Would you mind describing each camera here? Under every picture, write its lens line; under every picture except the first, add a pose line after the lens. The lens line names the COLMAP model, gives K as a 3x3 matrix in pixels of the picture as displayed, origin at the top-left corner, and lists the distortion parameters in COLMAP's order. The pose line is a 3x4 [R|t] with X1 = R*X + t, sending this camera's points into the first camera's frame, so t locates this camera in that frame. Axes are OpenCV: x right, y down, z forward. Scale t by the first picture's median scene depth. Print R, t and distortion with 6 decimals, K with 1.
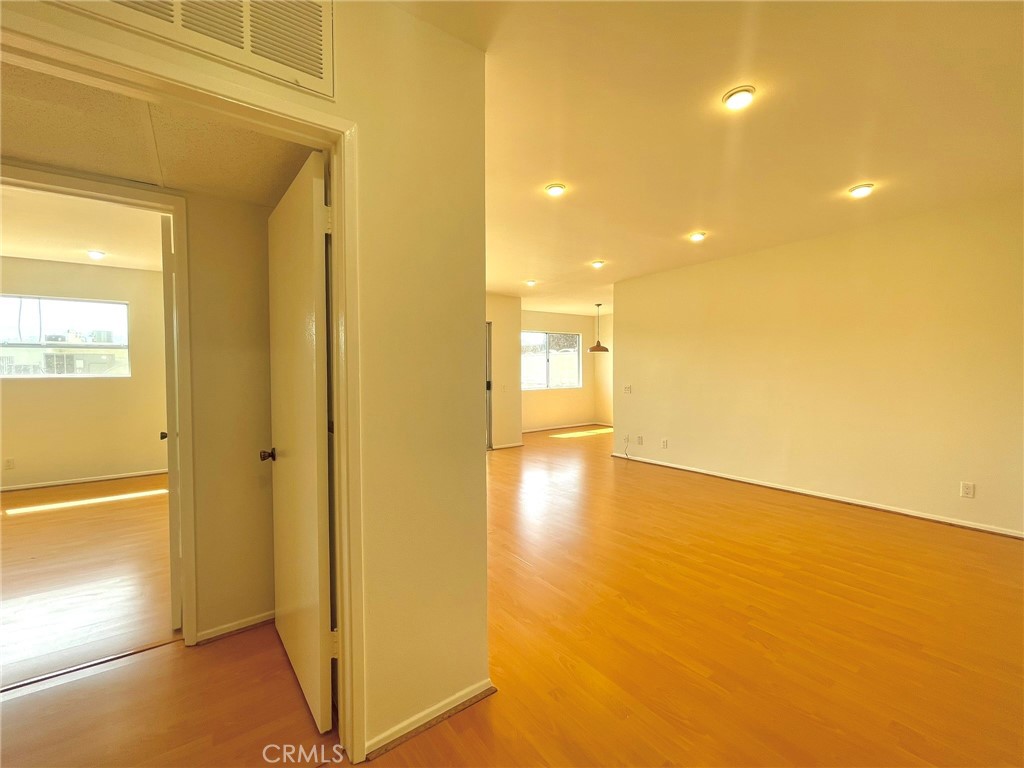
lens RADIAL K [[436.6, 0, 507.2], [0, 436.6, 379.8], [0, 0, 1]] dist [-0.000048, 0.000482]
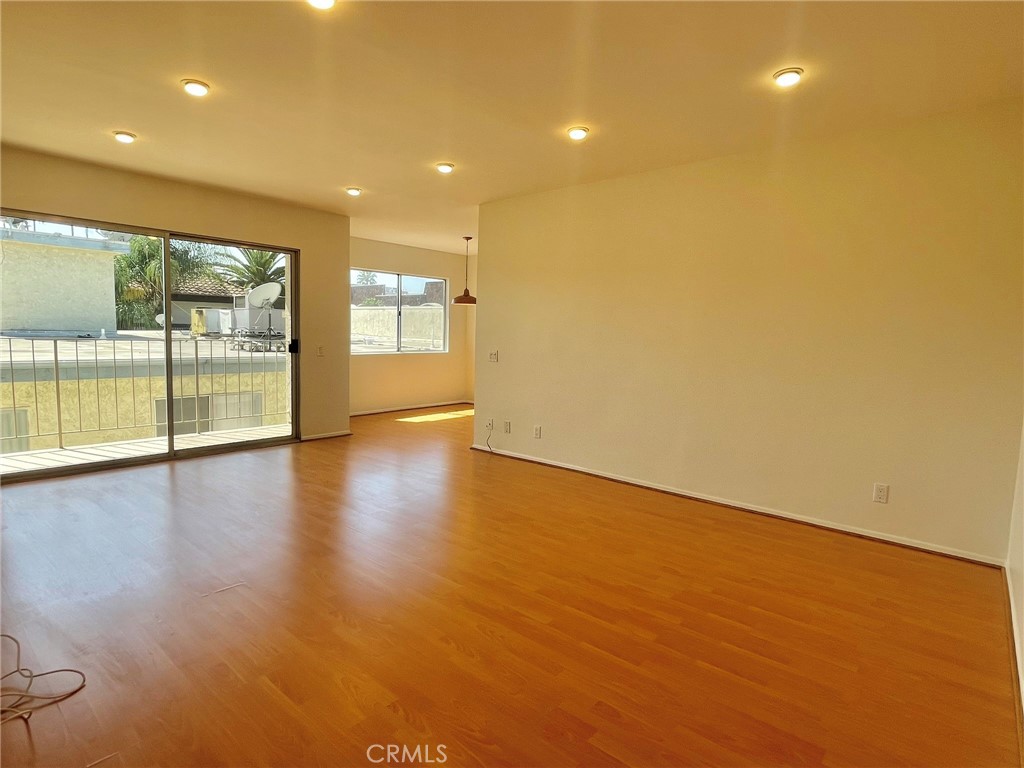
lens RADIAL K [[553.7, 0, 514.1], [0, 553.7, 376.9], [0, 0, 1]] dist [-0.003341, -0.001170]
pose [[0.971569, 0.014207, 0.236329, 0.095064], [-0.028674, 0.997911, 0.057894, 0.001932], [-0.235013, -0.063024, 0.969947, 0.111610]]
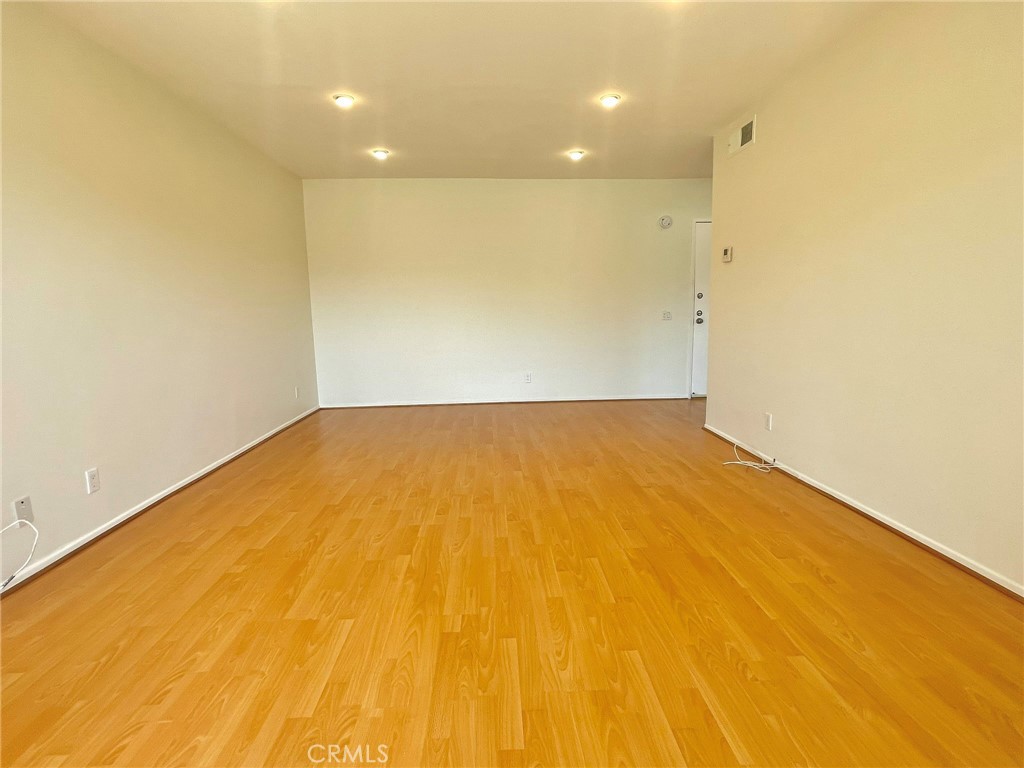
lens RADIAL K [[498.0, 0, 522.6], [0, 498.0, 380.5], [0, 0, 1]] dist [0.005176, 0.000056]
pose [[-0.840443, -0.053745, 0.539228, -0.185588], [0.038970, 0.986499, 0.159063, 0.001556], [-0.540496, 0.154697, -0.827002, 1.066877]]
